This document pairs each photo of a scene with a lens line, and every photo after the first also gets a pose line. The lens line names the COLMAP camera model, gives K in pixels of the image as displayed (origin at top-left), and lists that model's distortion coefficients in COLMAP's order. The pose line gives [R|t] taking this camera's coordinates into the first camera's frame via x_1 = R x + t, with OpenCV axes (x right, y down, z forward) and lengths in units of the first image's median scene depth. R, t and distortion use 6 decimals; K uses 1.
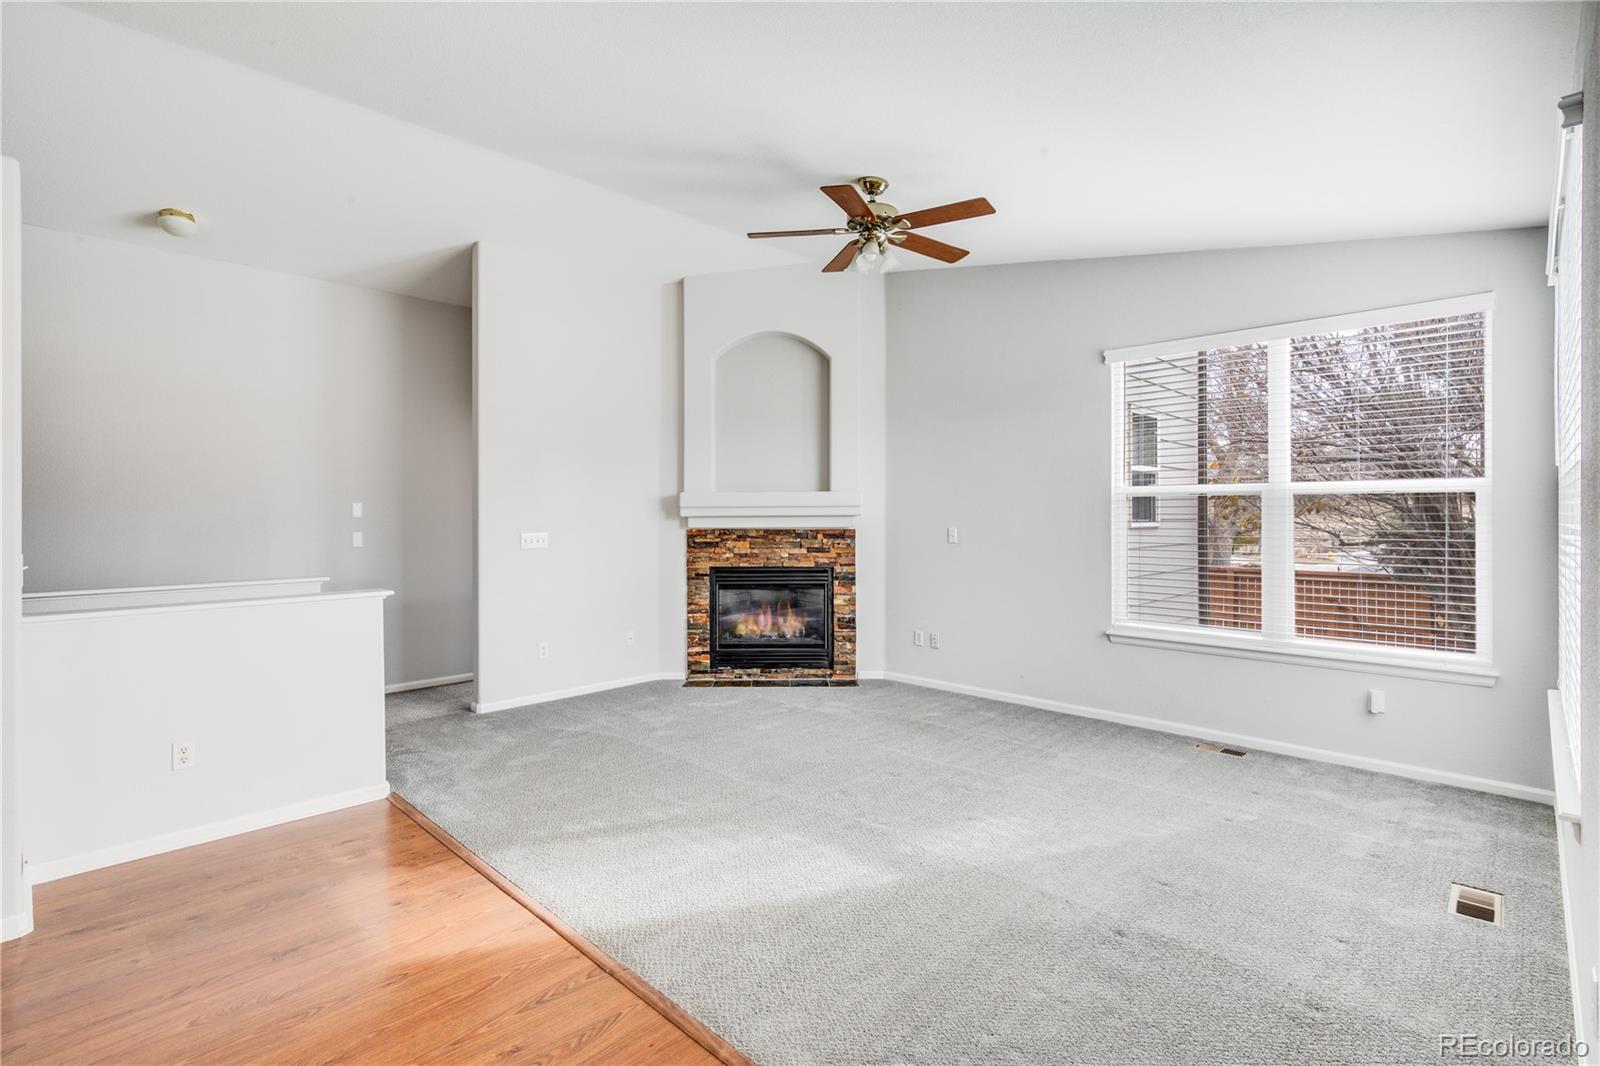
lens RADIAL K [[748.3, 0, 805.0], [0, 748.3, 509.1], [0, 0, 1]] dist [0.007961, 0.000317]
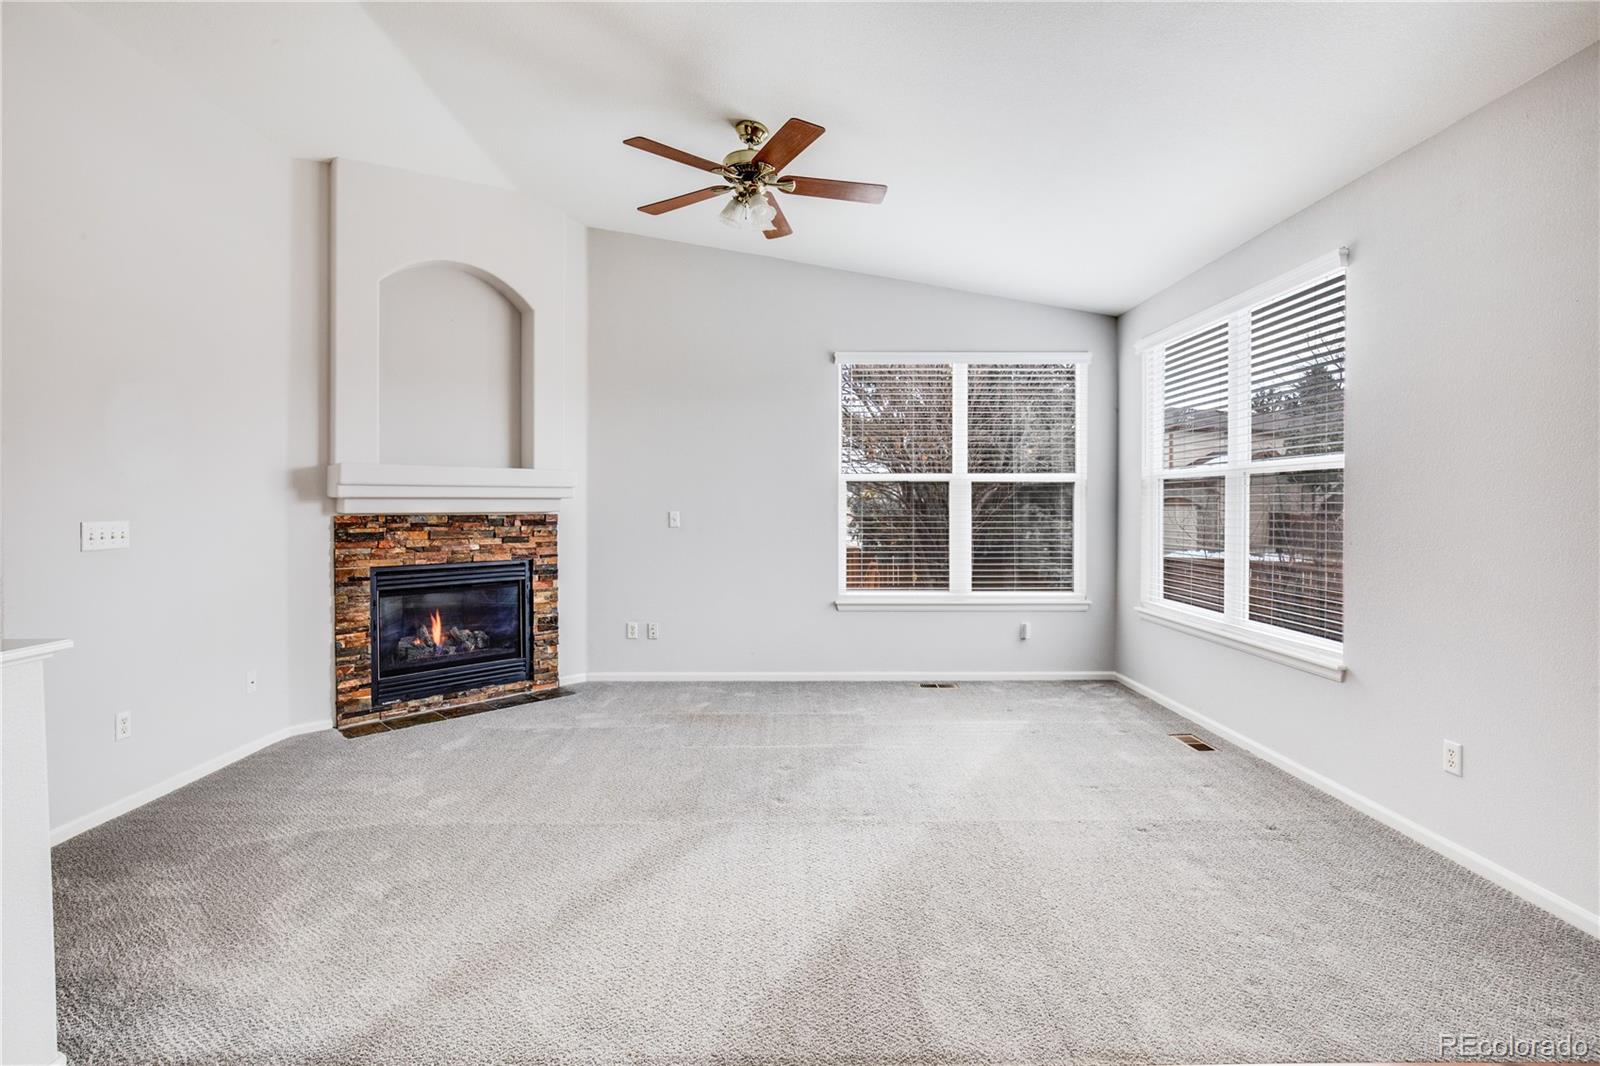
lens RADIAL K [[718.5, 0, 792.5], [0, 718.5, 504.8], [0, 0, 1]] dist [-0.010321, -0.000058]
pose [[0.721746, 0.002282, 0.692154, -0.312645], [-0.005836, 0.999979, 0.002789, 0.012145], [-0.692134, -0.006052, 0.721744, 0.214301]]
